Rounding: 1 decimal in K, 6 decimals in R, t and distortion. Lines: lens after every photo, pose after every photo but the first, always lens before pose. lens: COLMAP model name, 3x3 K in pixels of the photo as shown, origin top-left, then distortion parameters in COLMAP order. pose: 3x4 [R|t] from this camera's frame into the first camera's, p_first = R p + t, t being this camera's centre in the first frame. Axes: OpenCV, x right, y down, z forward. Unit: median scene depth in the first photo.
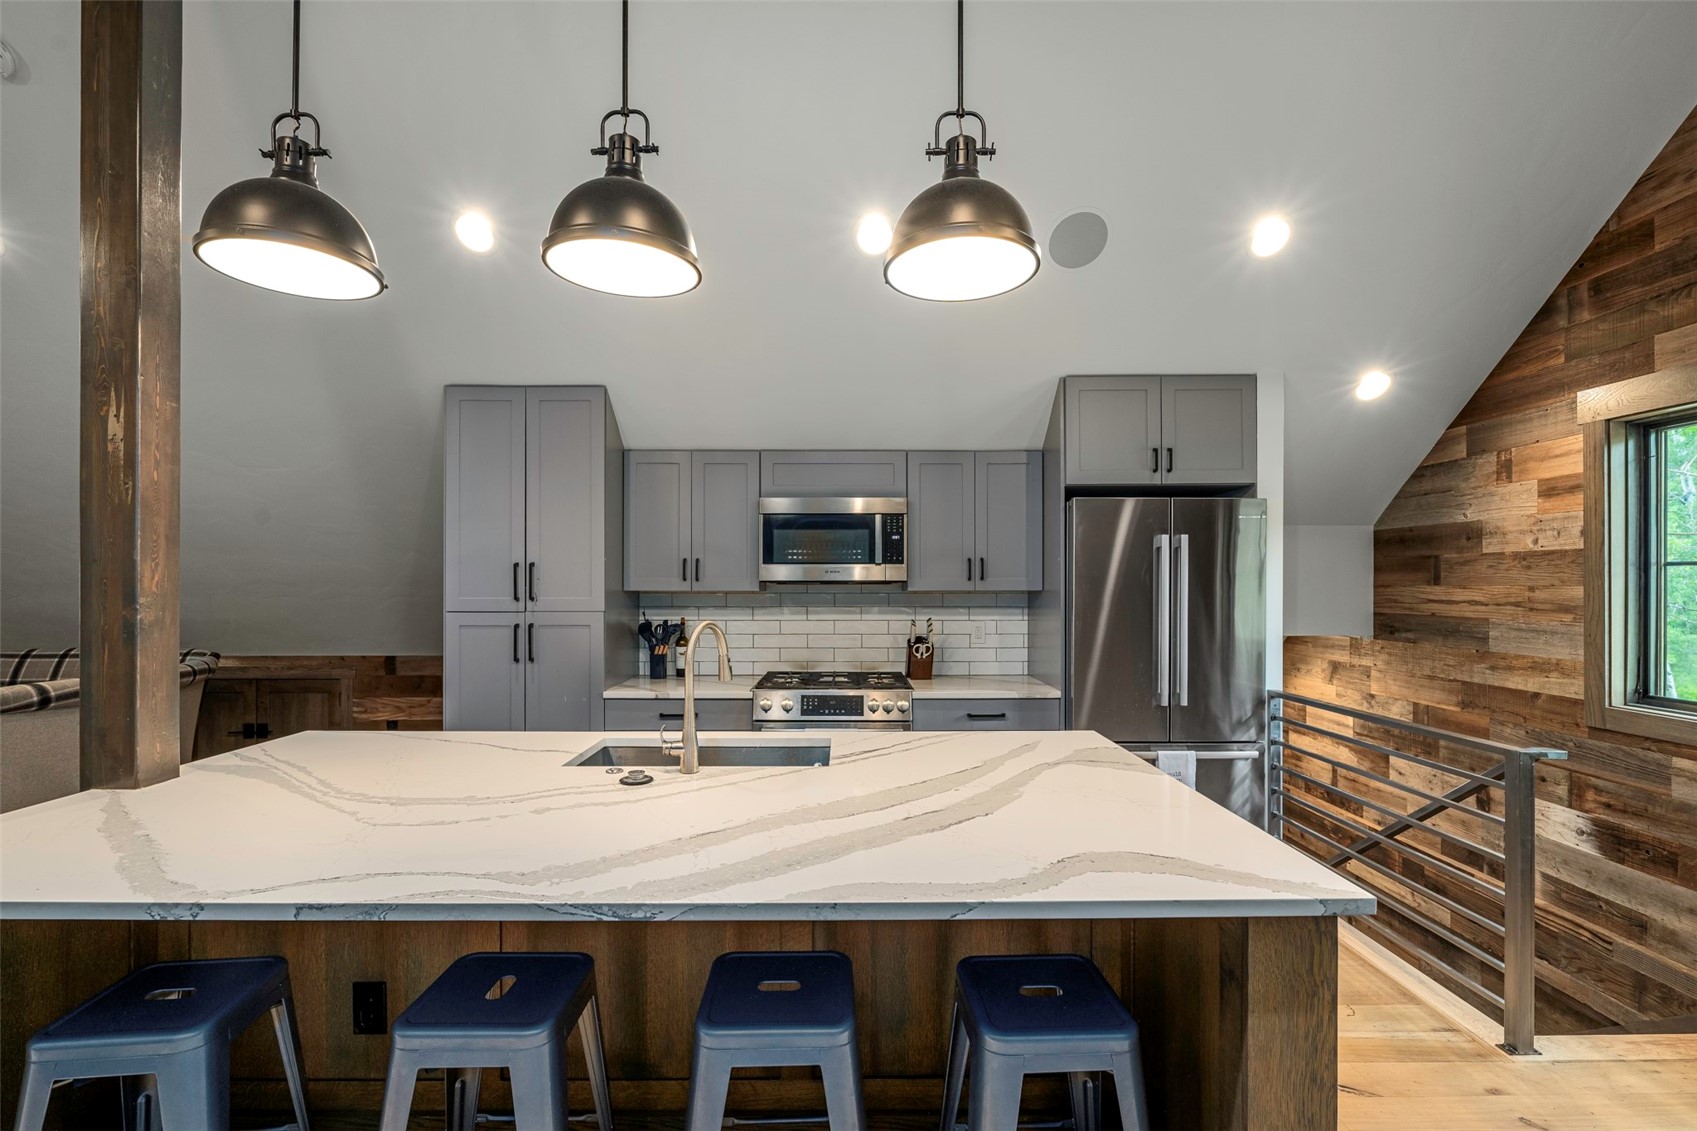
lens RADIAL K [[769.2, 0, 847.9], [0, 769.2, 566.0], [0, 0, 1]] dist [-0.001429, -0.000875]
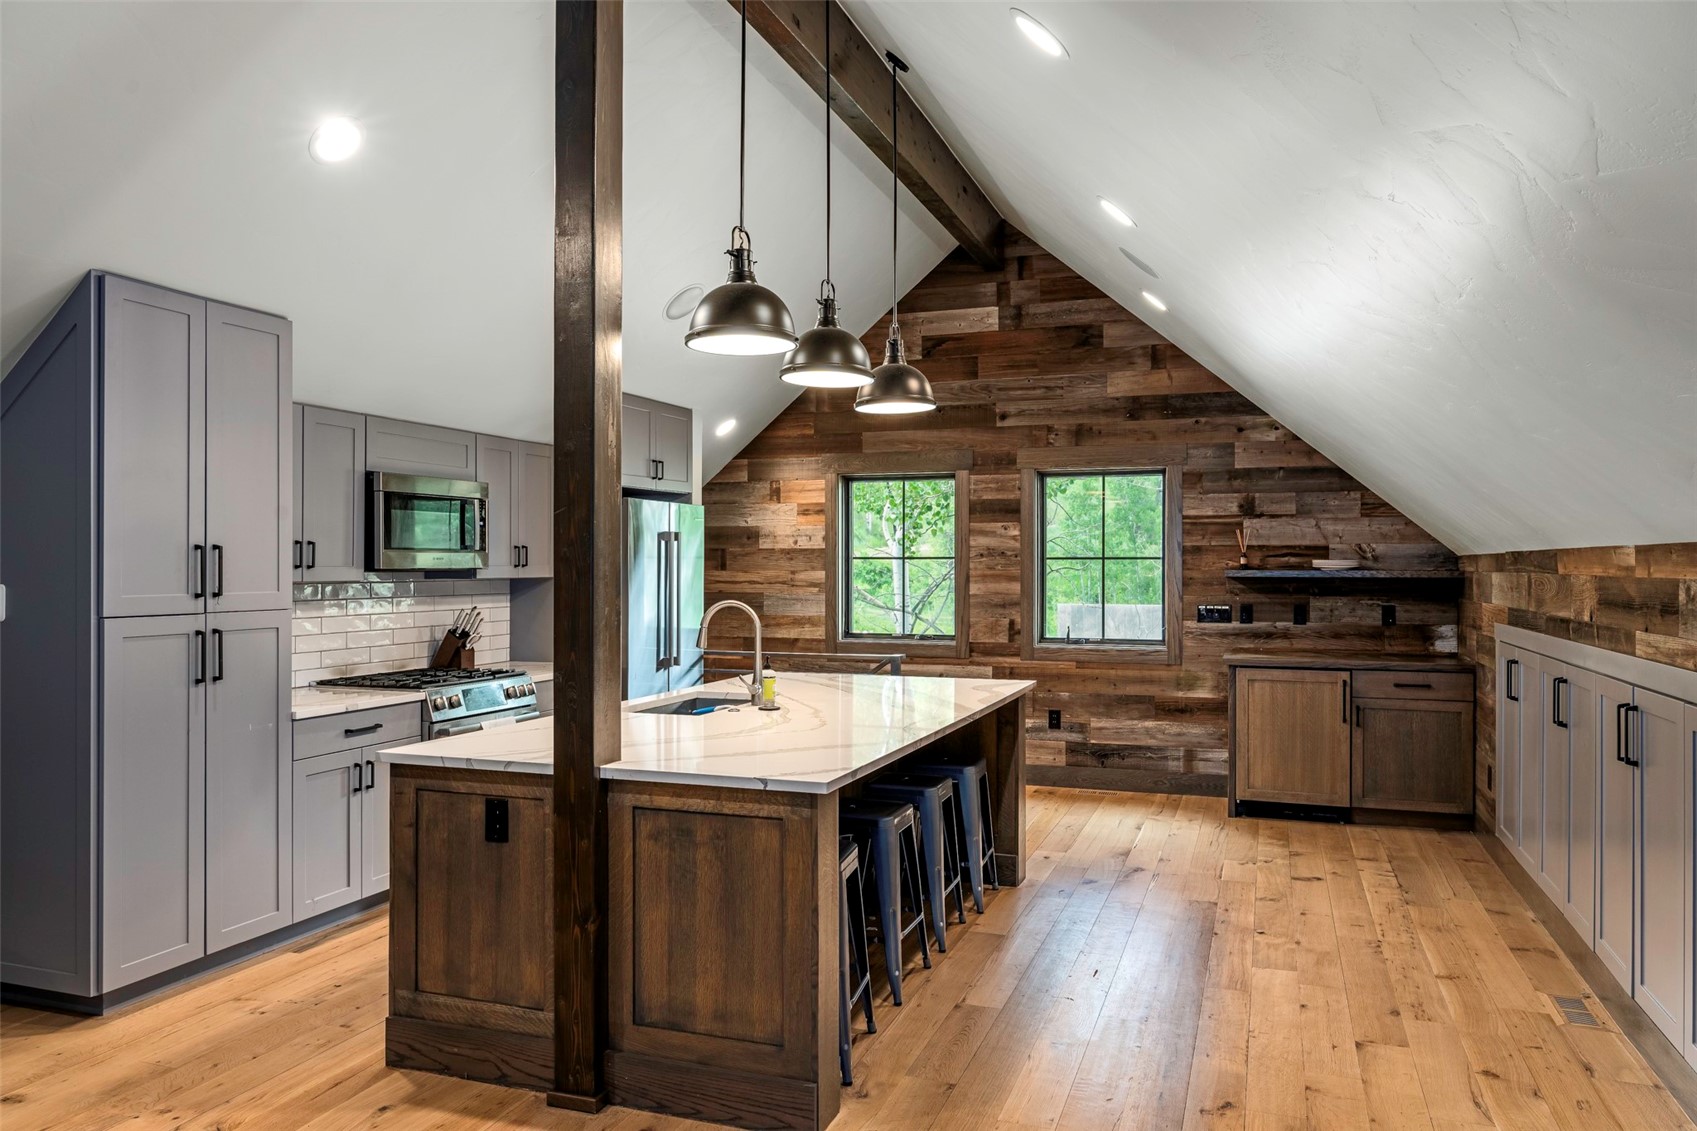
lens RADIAL K [[1207.9, 0, 847.2], [0, 1207.9, 567.0], [0, 0, 1]] dist [0.012045, 0.001162]
pose [[0.342302, -0.001946, 0.939588, -1.302036], [-0.022576, 0.999692, 0.010295, -0.009155], [-0.939319, -0.024736, 0.342153, 0.048946]]
